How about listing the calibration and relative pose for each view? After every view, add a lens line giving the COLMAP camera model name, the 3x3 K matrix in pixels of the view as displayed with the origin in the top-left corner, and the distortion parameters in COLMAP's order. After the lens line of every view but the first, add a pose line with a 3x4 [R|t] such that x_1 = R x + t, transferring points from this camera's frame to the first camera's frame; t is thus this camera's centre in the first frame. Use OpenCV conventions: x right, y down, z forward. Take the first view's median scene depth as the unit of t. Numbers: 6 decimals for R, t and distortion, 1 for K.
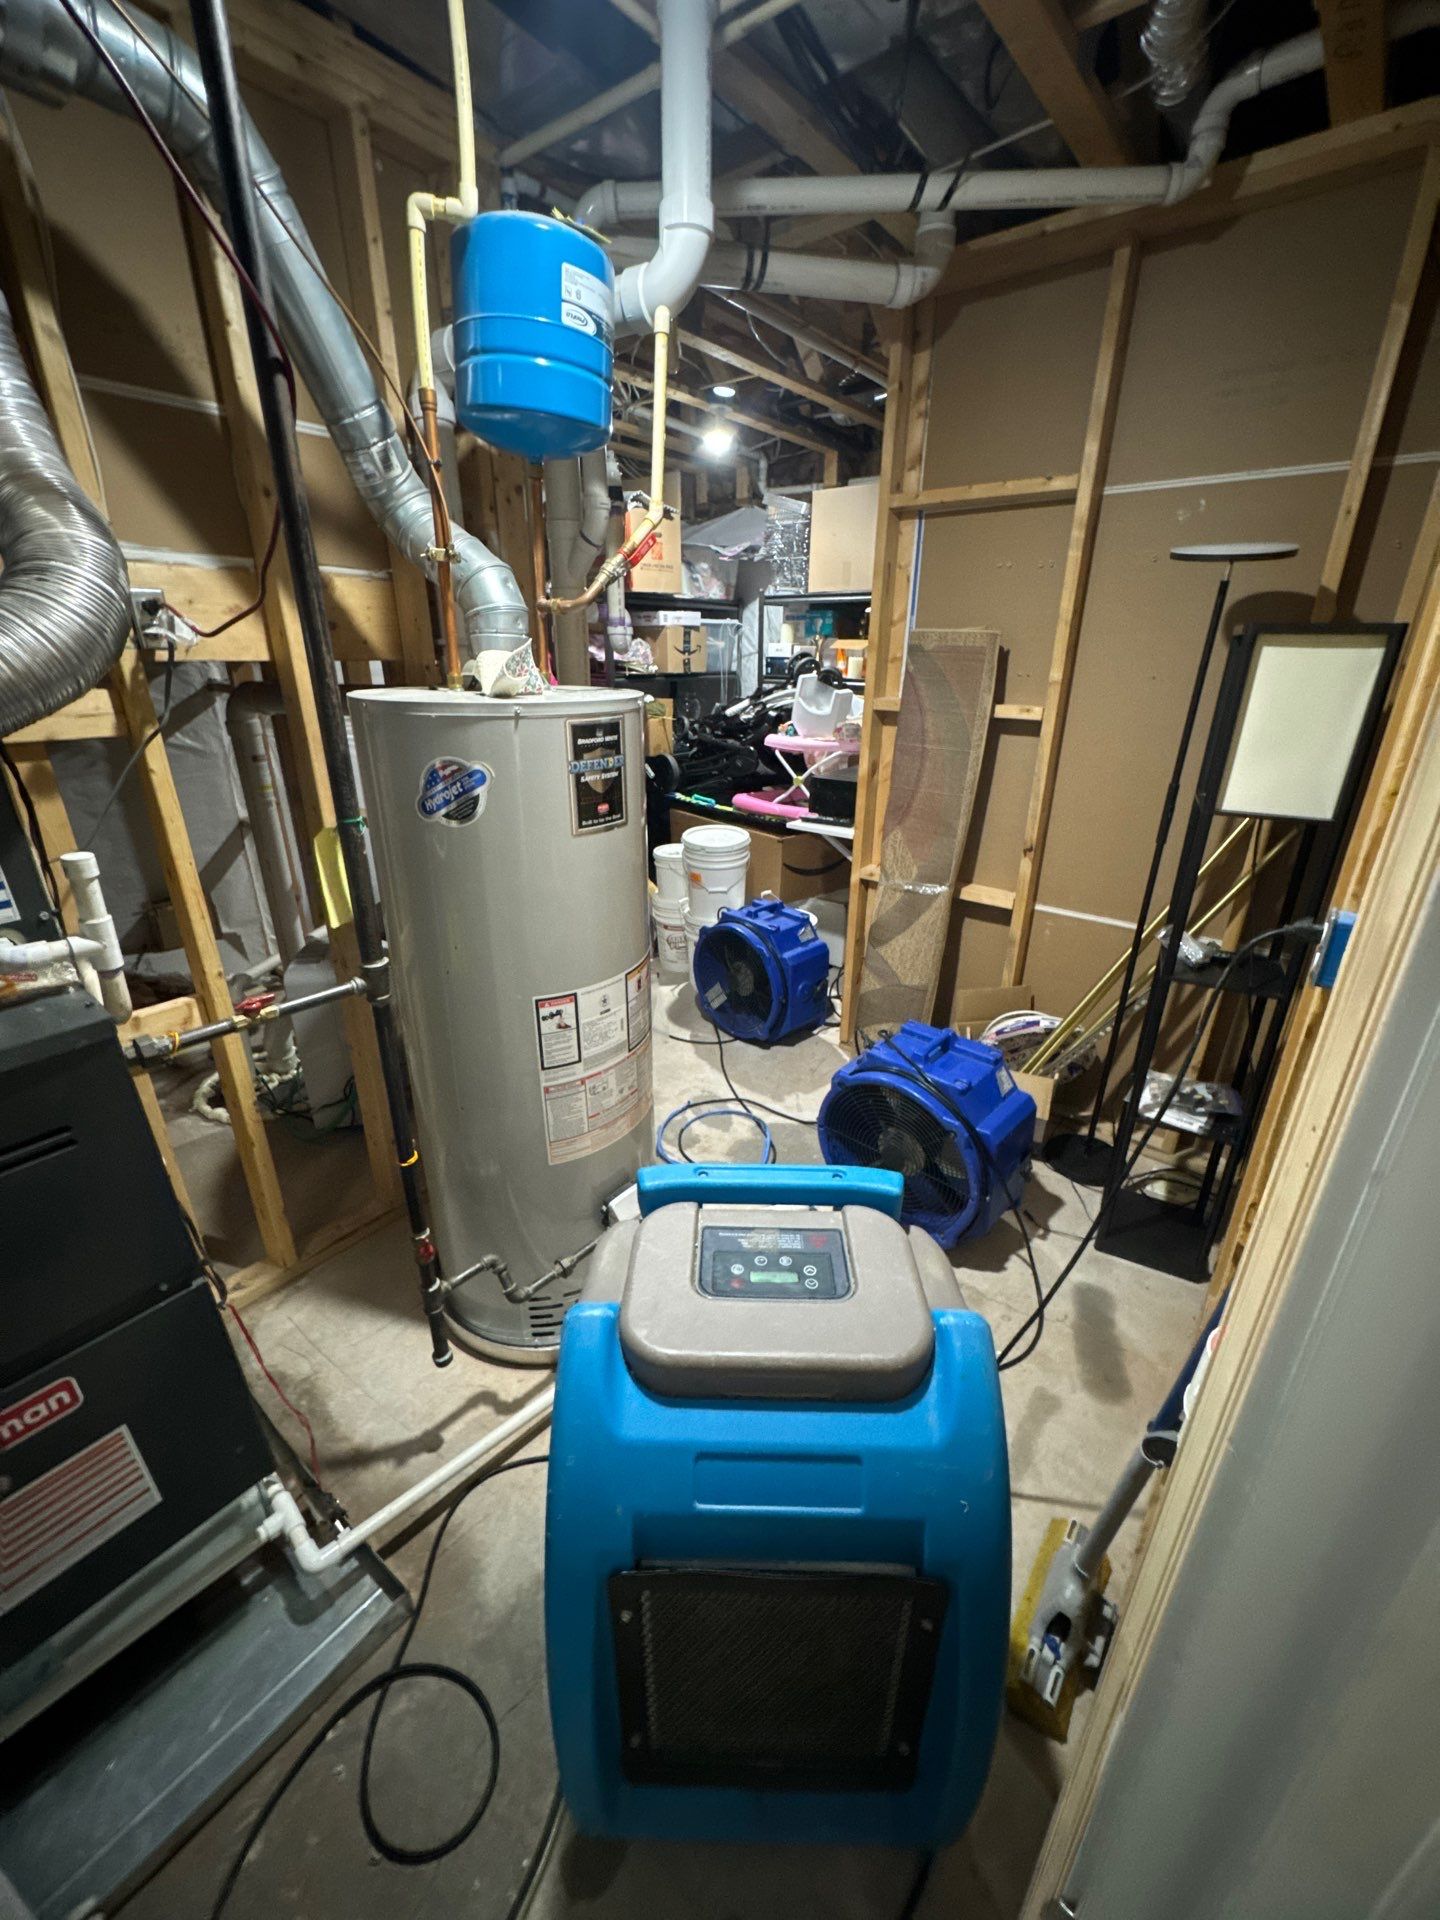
lens RADIAL K [[772.2, 0, 721.0], [0, 772.2, 963.1], [0, 0, 1]] dist [0.004008, -0.000181]
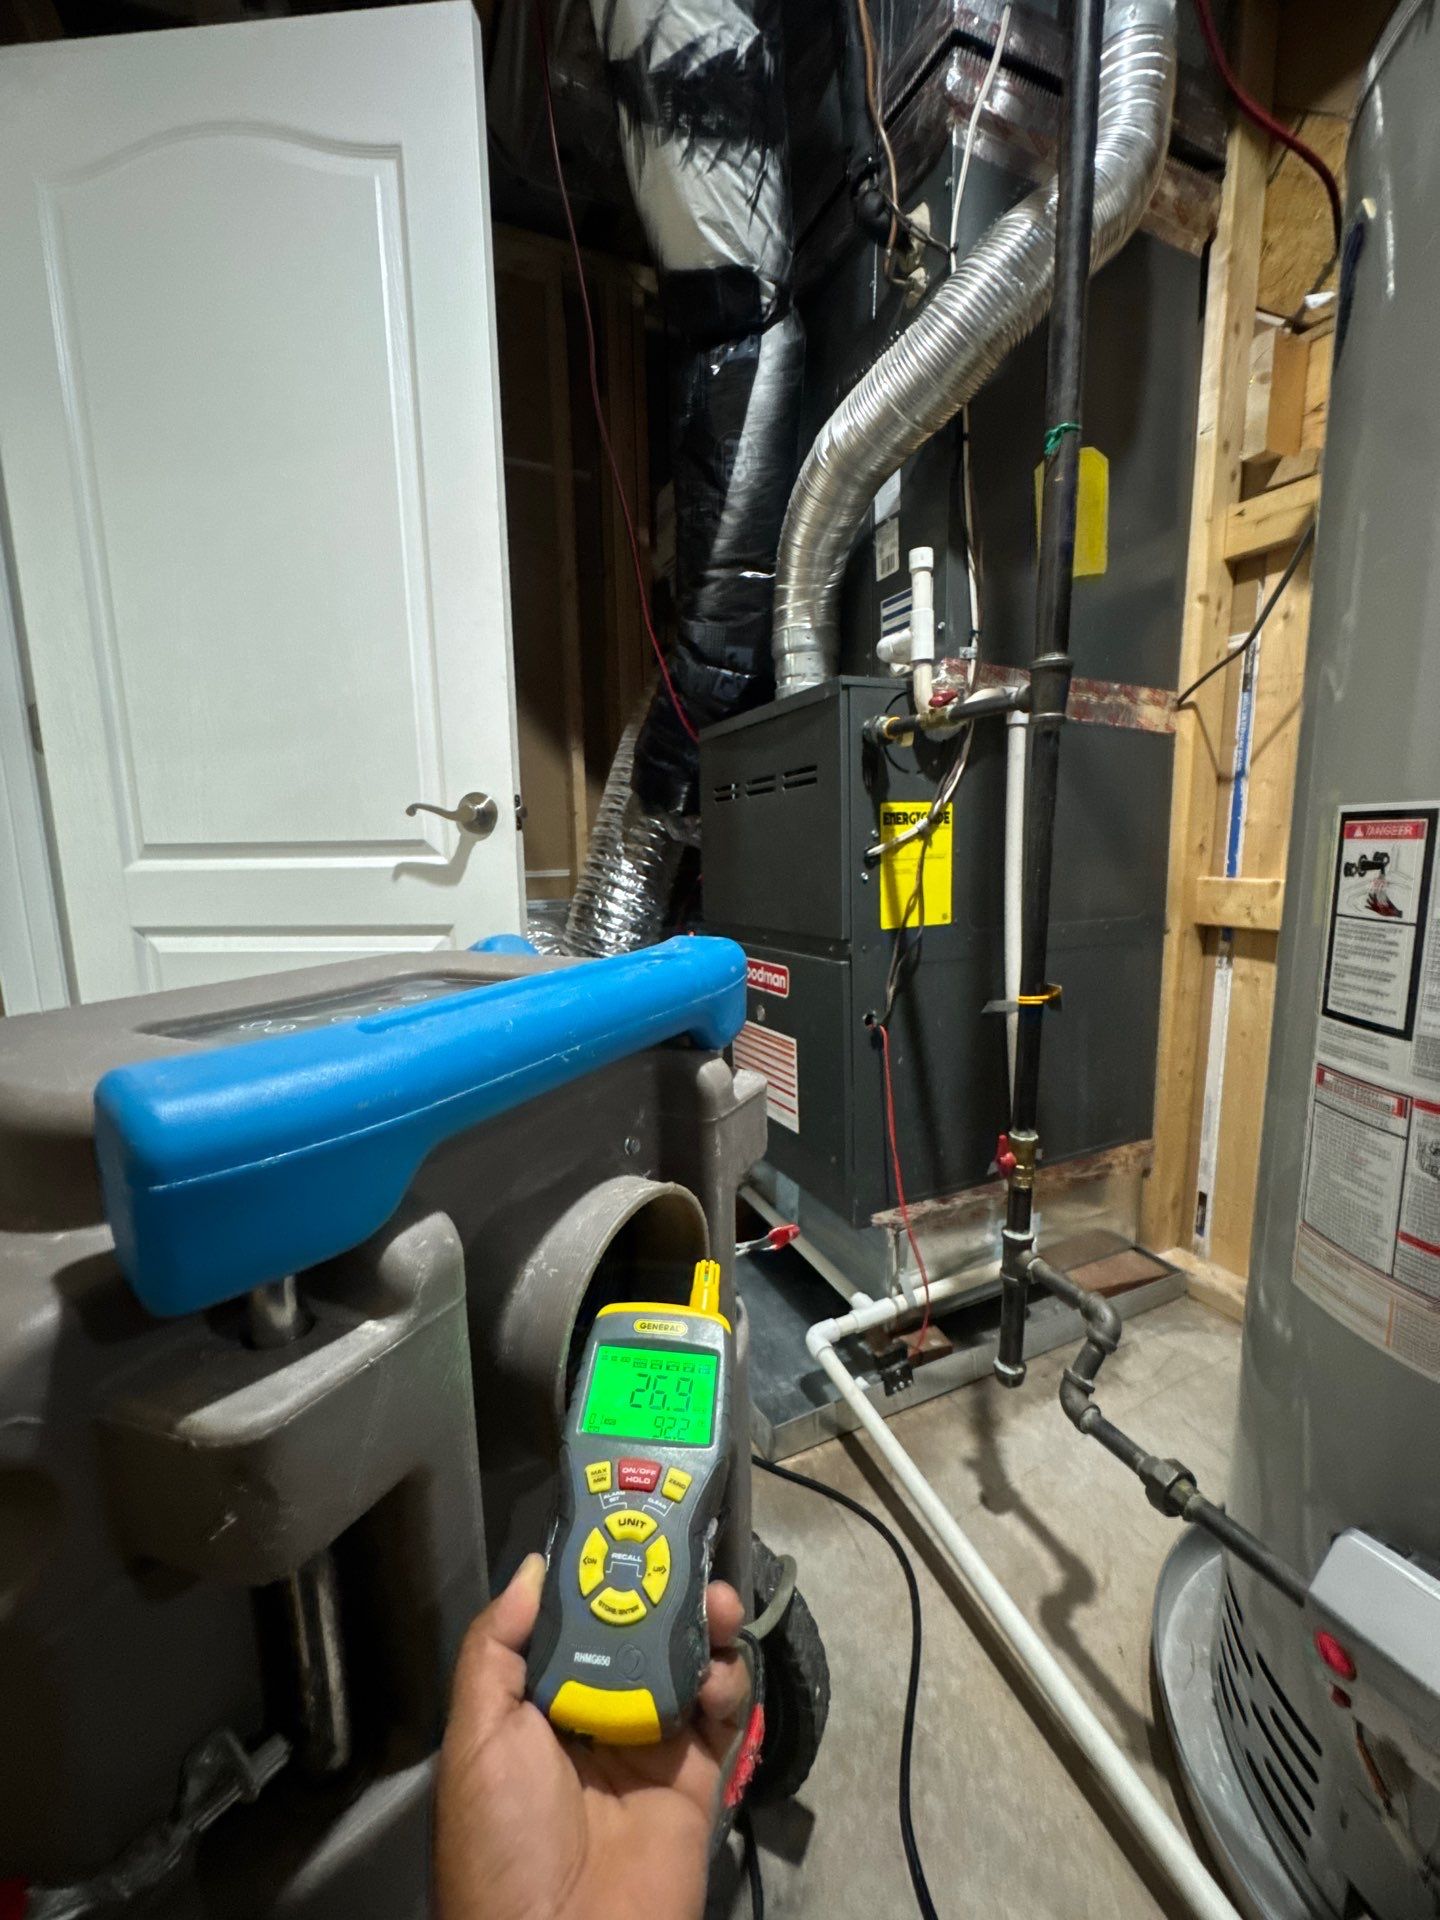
lens RADIAL K [[772.2, 0, 725.2], [0, 772.2, 955.9], [0, 0, 1]] dist [0.004008, -0.000181]
pose [[-0.440219, 0.138697, -0.887114, 0.211315], [-0.319056, 0.899355, 0.298939, 0.078920], [0.839292, 0.414637, -0.351661, 0.751932]]
